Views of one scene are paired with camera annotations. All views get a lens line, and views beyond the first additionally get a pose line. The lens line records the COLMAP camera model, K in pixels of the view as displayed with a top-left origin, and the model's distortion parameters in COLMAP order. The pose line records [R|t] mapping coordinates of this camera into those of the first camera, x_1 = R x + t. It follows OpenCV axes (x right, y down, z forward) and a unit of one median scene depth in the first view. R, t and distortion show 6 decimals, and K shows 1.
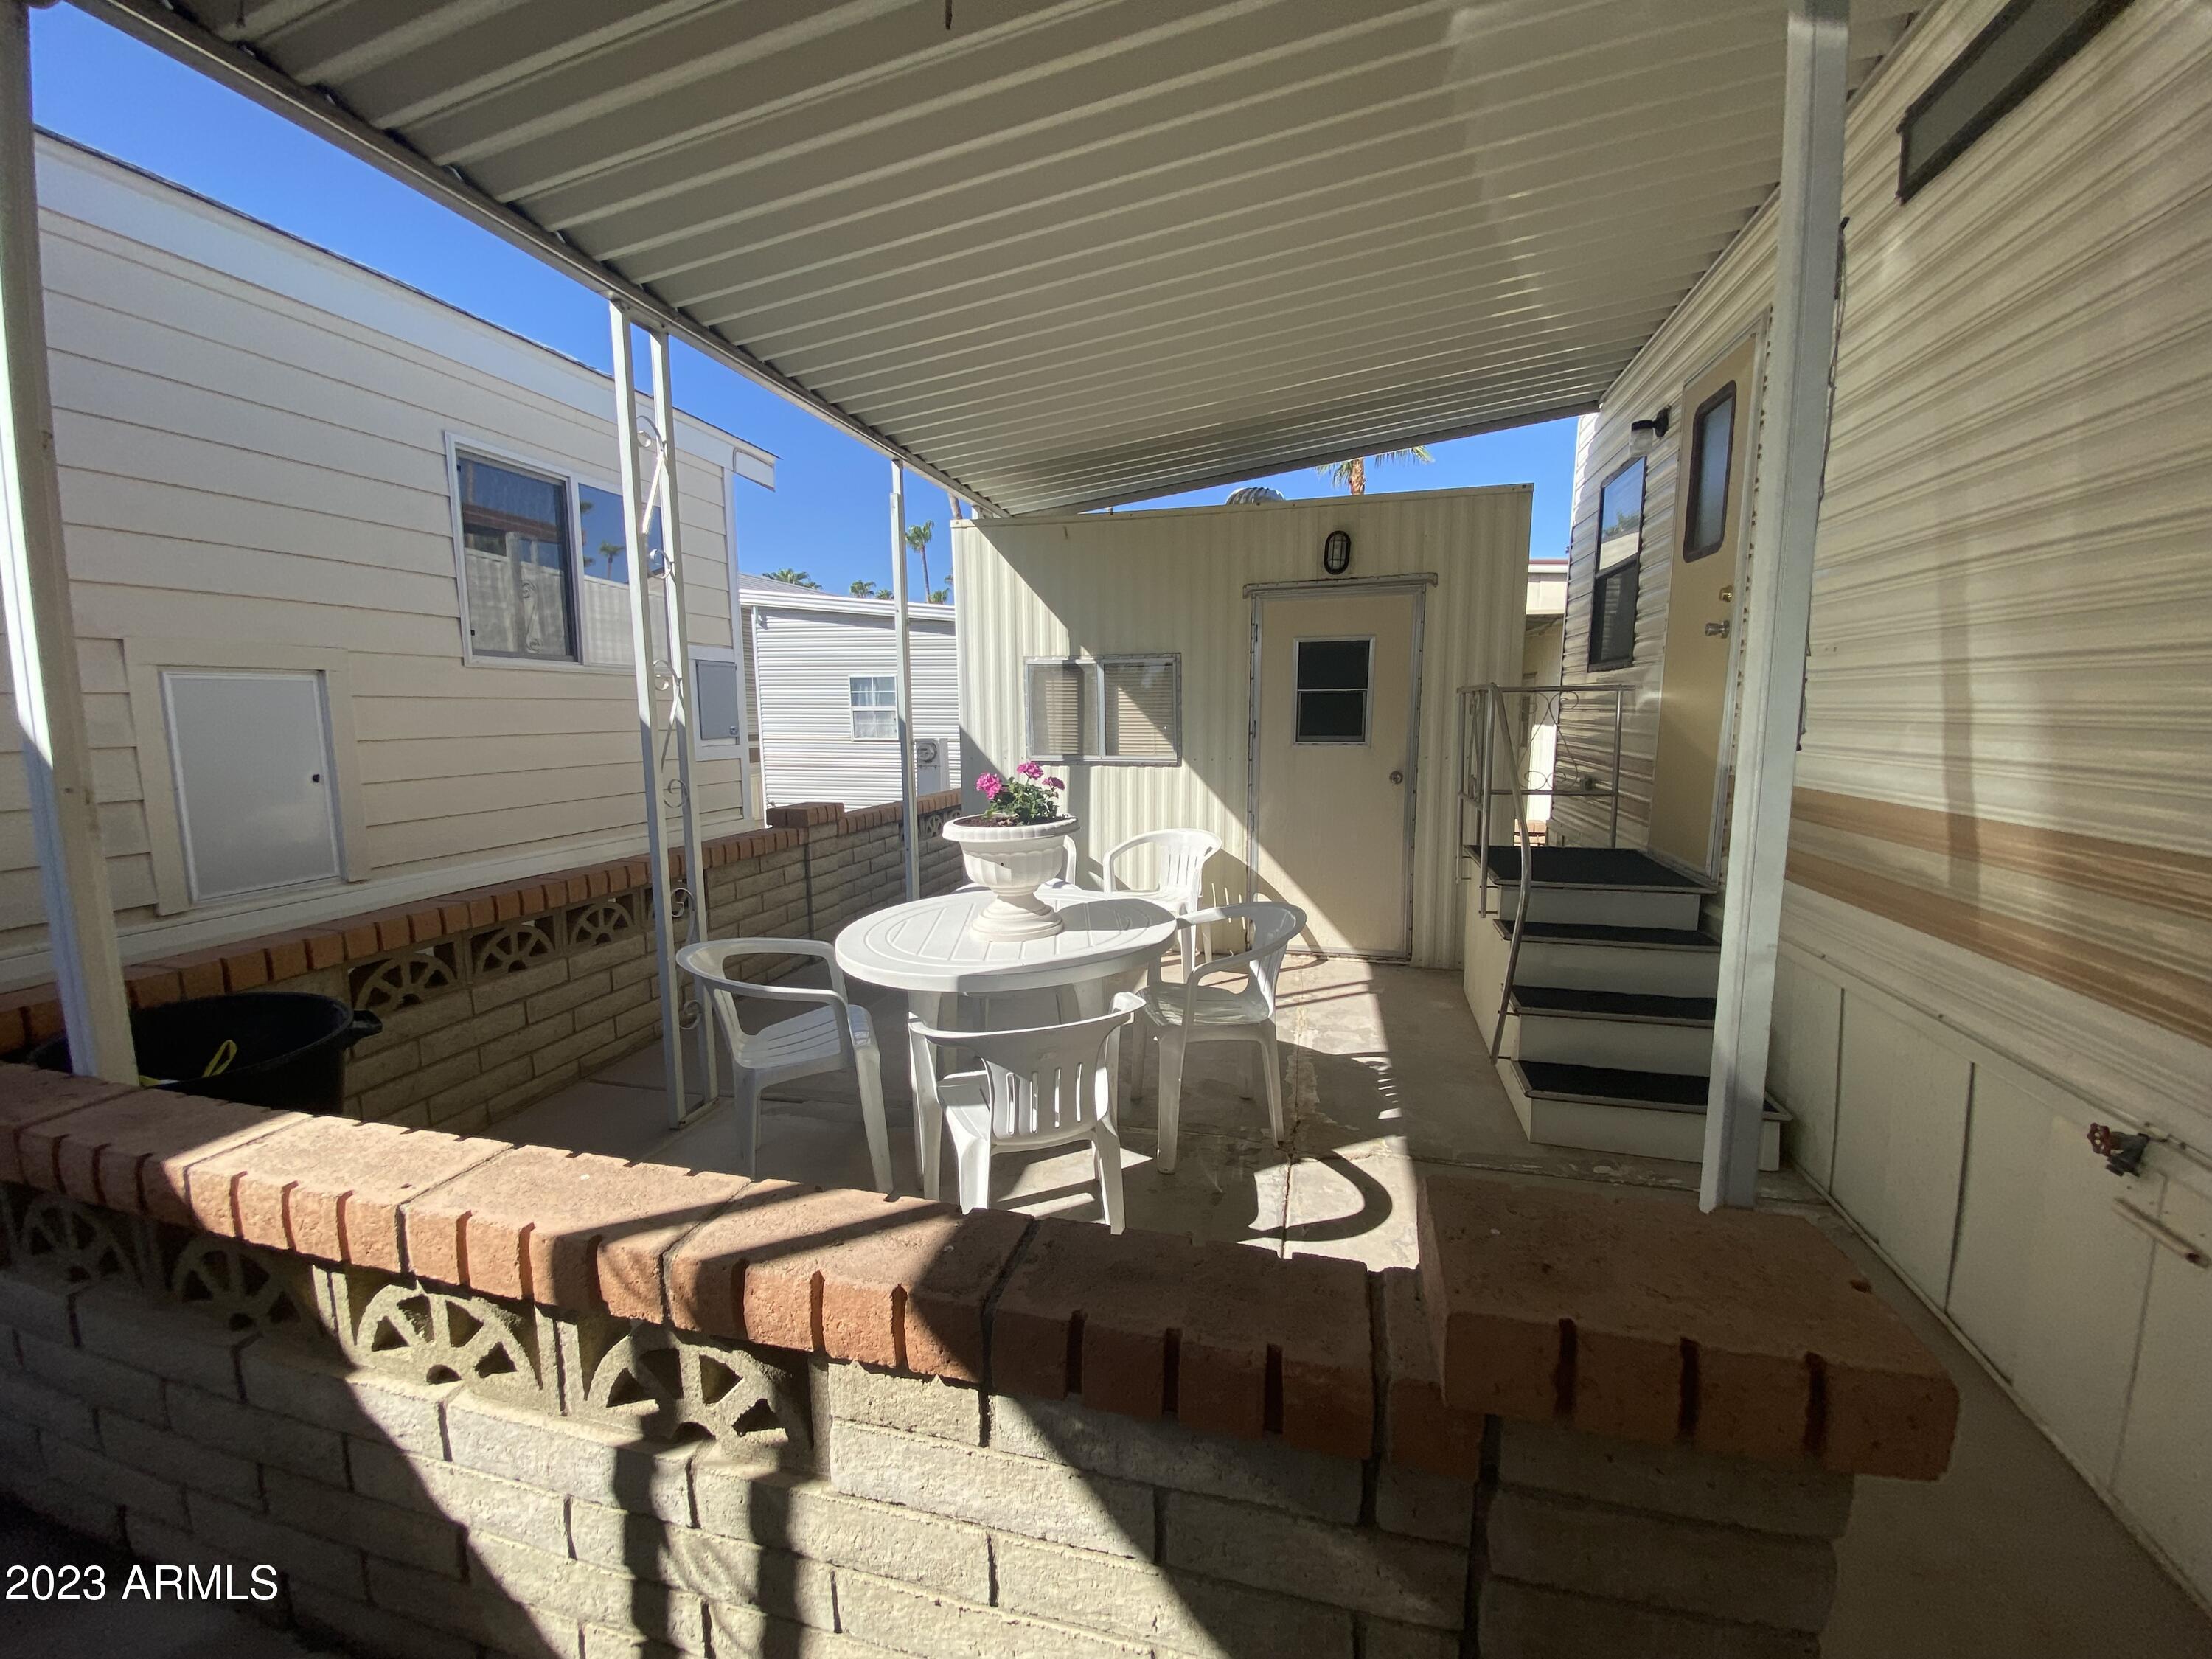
lens RADIAL K [[898.3, 0, 1108.9], [0, 898.3, 829.8], [0, 0, 1]] dist [-0.000698, -0.019612]
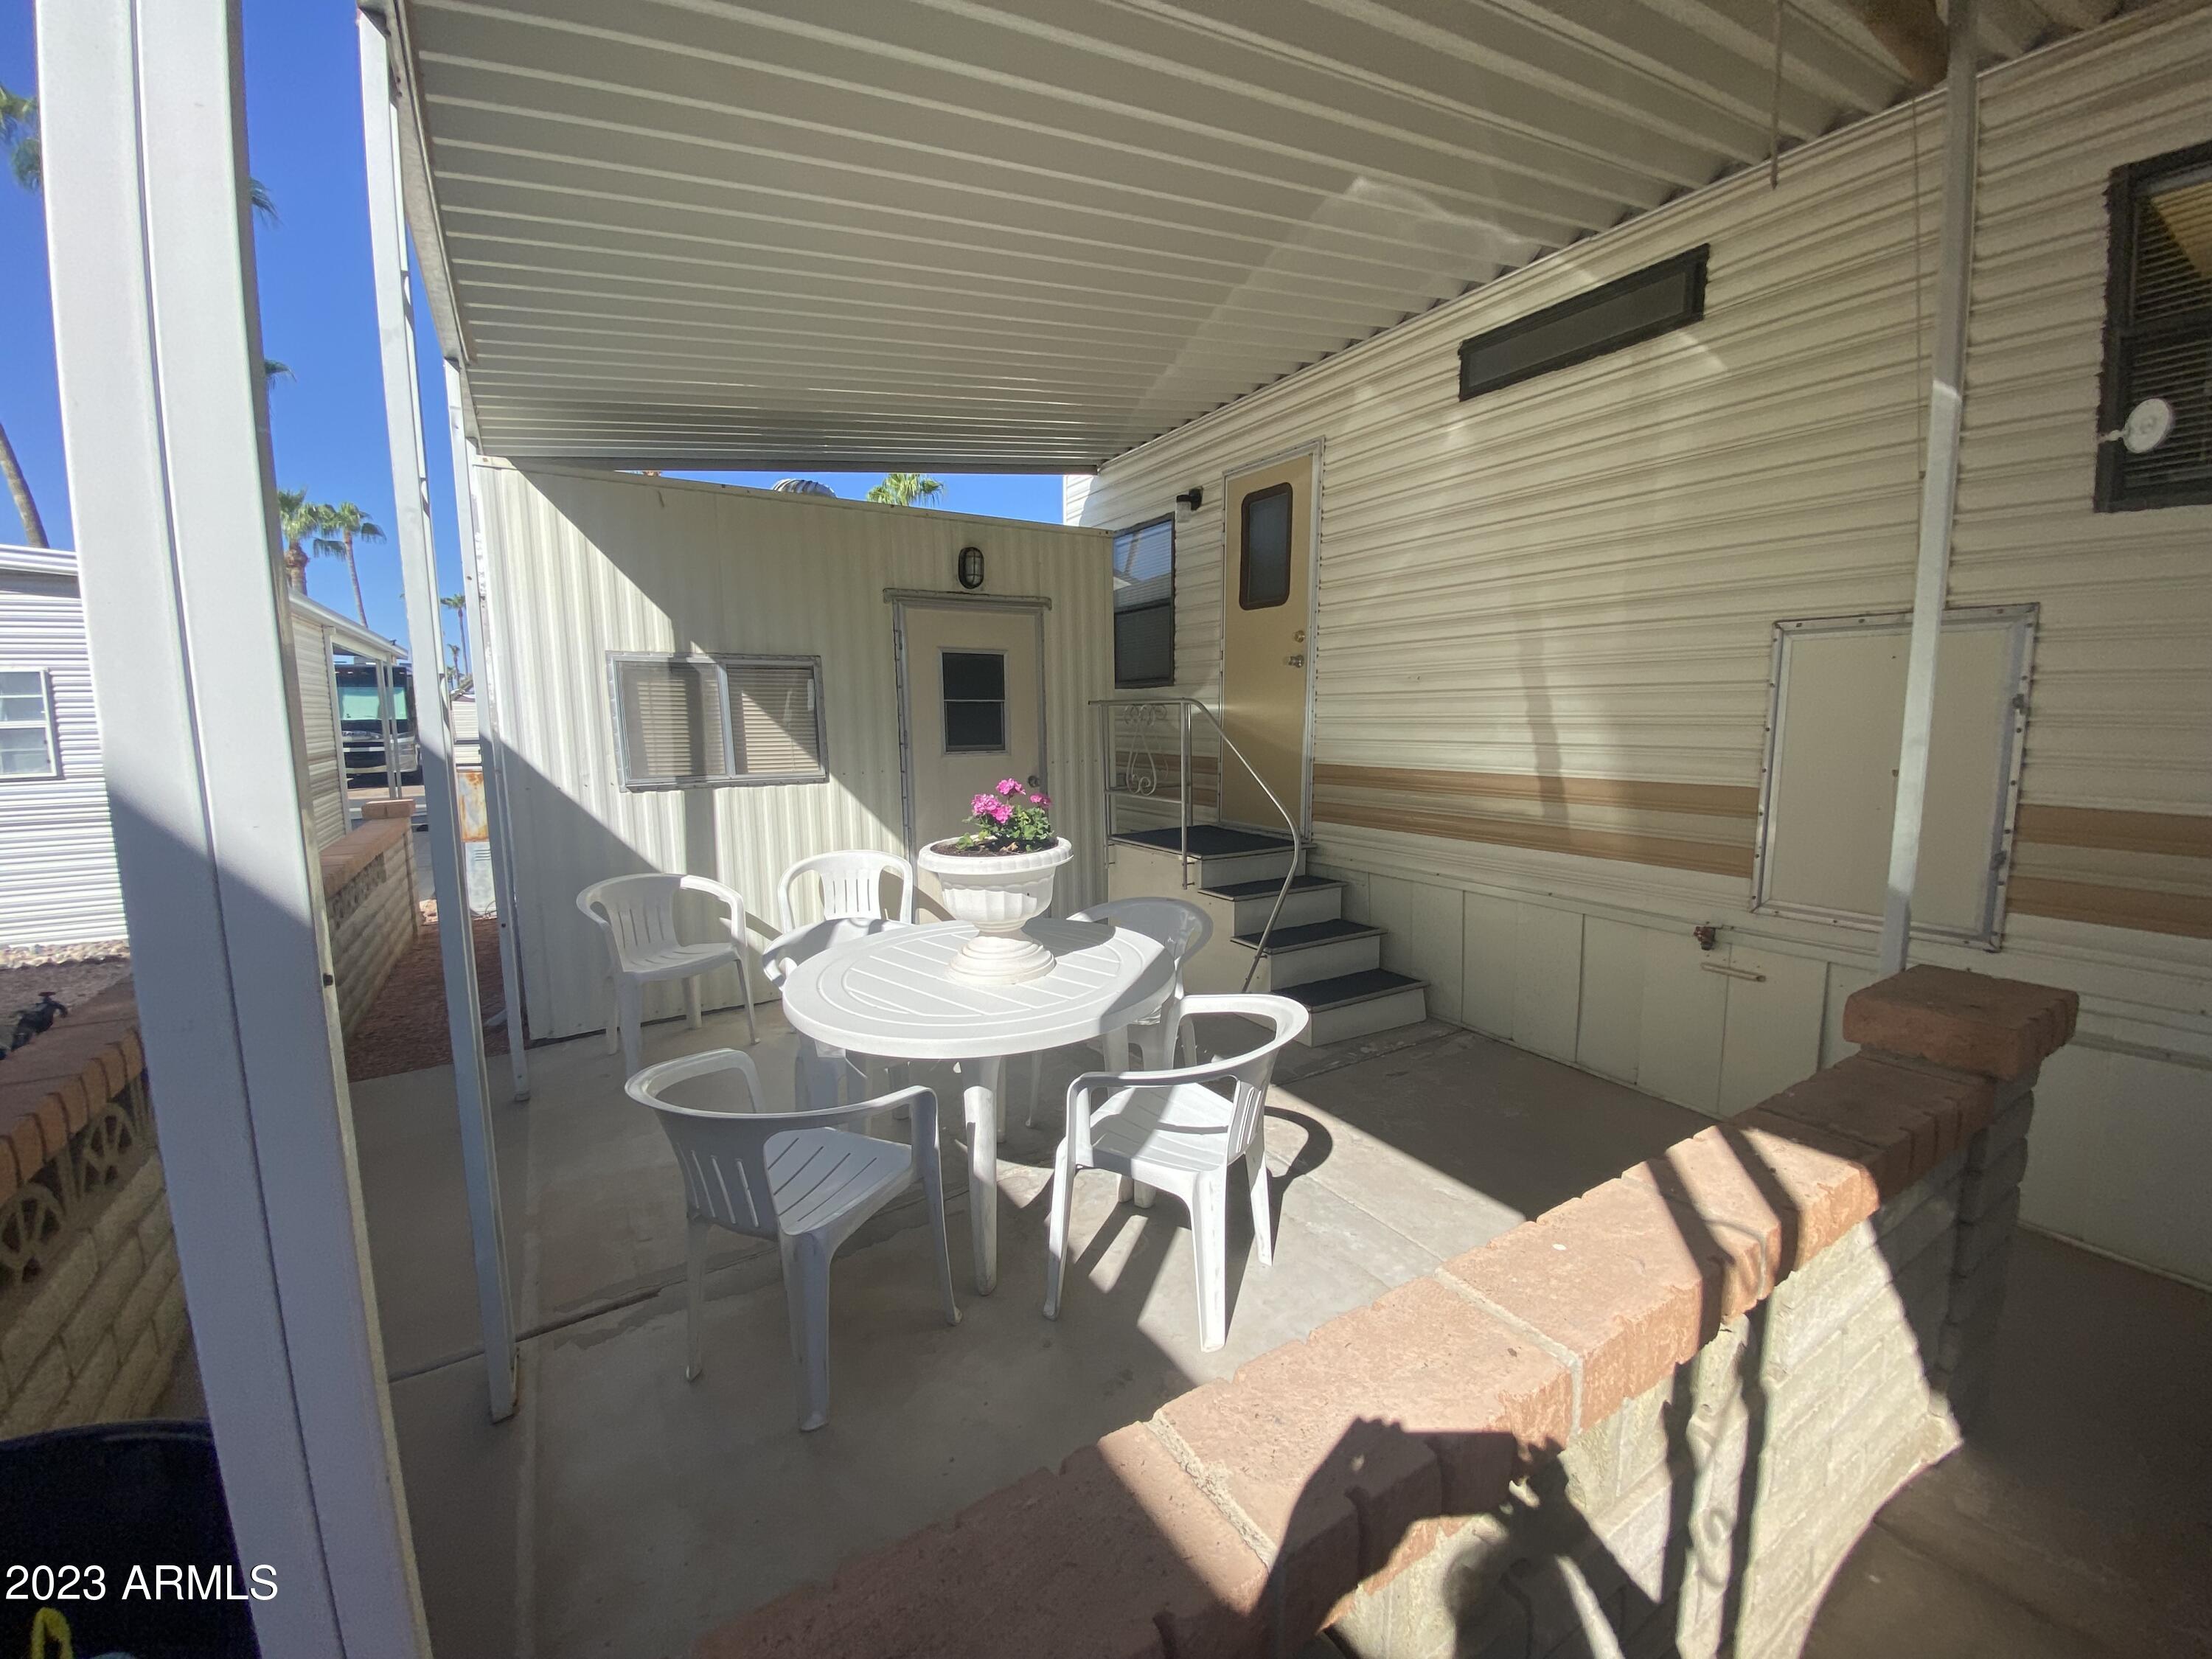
lens RADIAL K [[898.3, 0, 1108.9], [0, 898.3, 829.8], [0, 0, 1]] dist [-0.000698, -0.019612]
pose [[0.685671, -0.085332, 0.722892, -0.415623], [0.098099, 0.994878, 0.024389, -0.018474], [-0.721271, 0.054192, 0.690530, 0.190029]]
